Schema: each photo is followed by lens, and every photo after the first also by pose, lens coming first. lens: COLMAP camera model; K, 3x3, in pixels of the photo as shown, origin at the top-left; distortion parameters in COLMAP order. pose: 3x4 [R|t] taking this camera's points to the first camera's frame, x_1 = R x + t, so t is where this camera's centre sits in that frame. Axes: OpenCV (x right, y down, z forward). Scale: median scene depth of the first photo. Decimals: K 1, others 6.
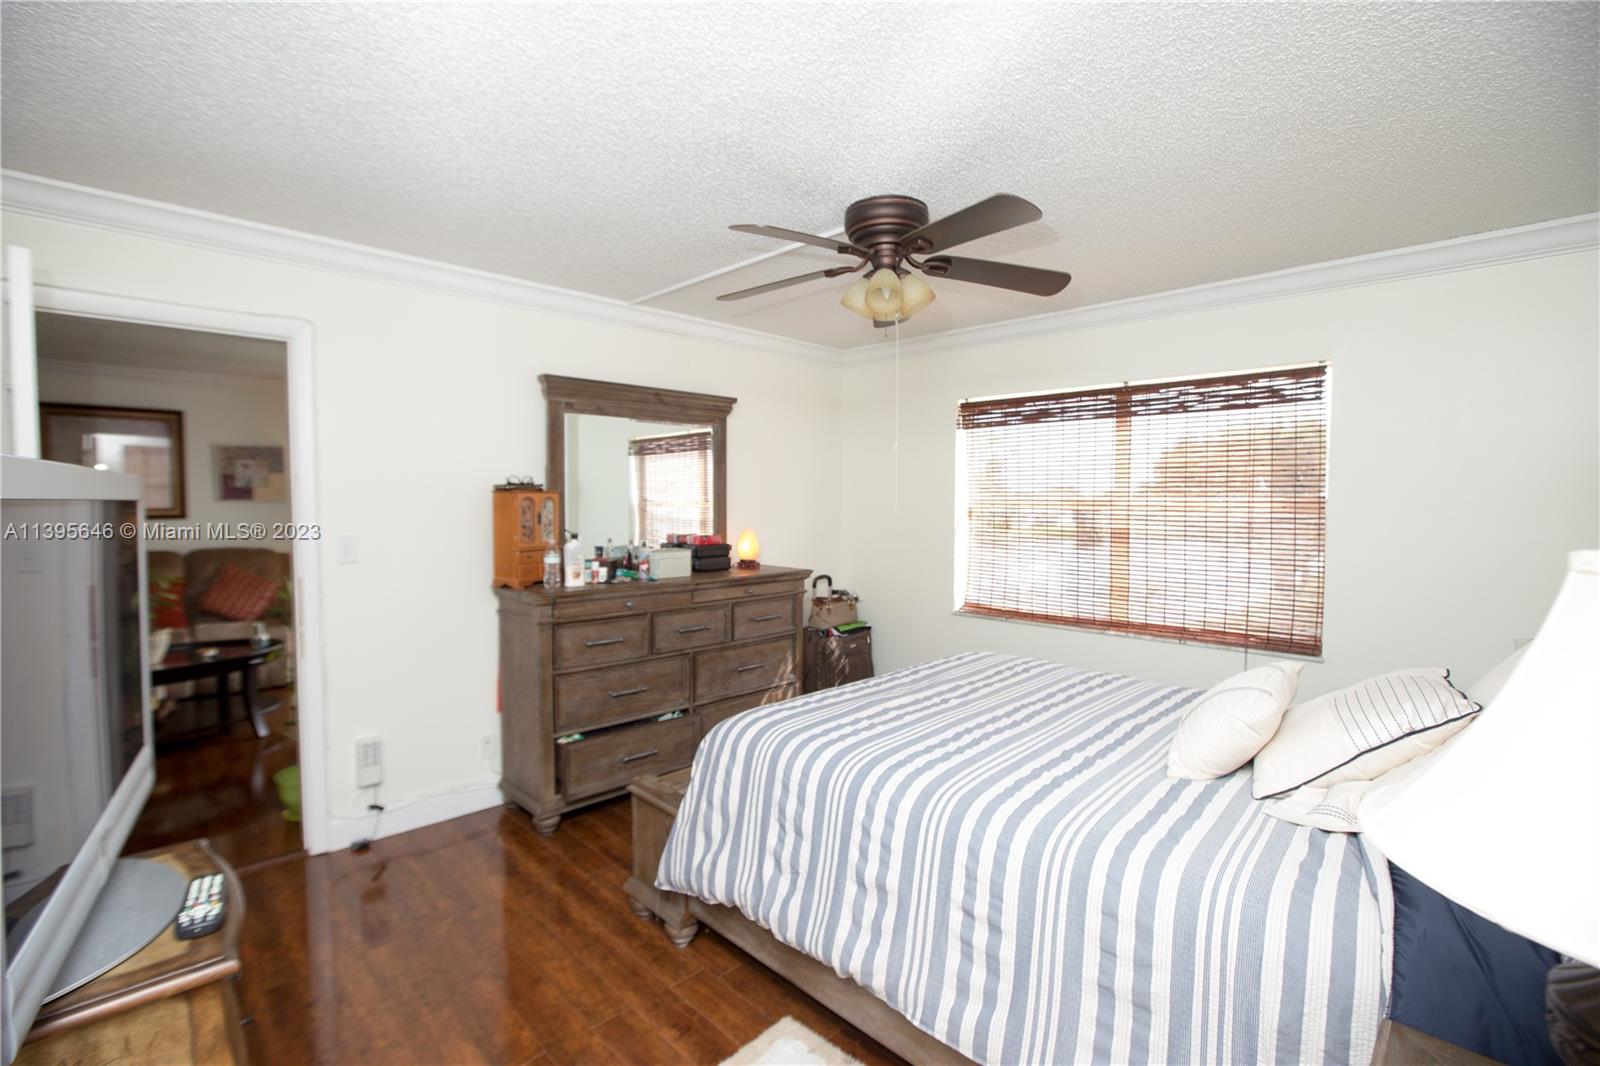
lens RADIAL K [[738.0, 0, 797.2], [0, 738.0, 535.5], [0, 0, 1]] dist [-0.004213, -0.000564]
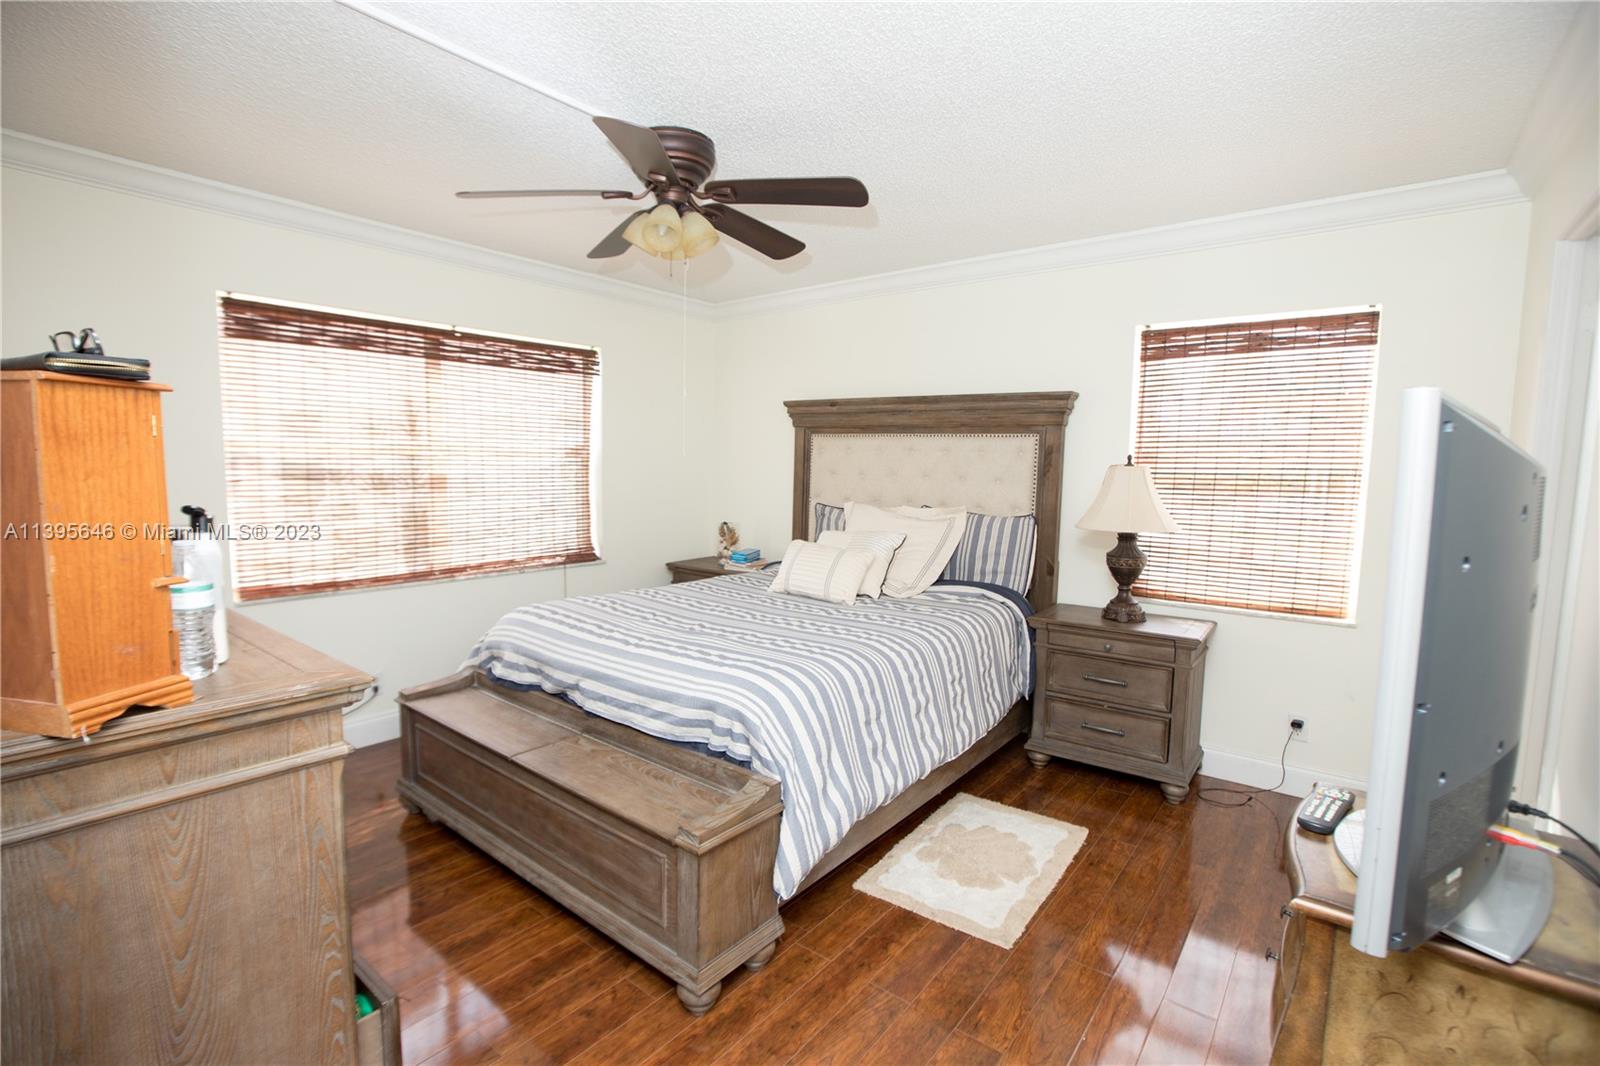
lens RADIAL K [[738.0, 0, 794.5], [0, 738.0, 531.6], [0, 0, 1]] dist [-0.004213, -0.000564]
pose [[-0.119185, -0.109237, 0.986845, -0.587997], [0.029986, 0.993080, 0.113549, -0.030210], [-0.992419, 0.043124, -0.115084, 0.634244]]
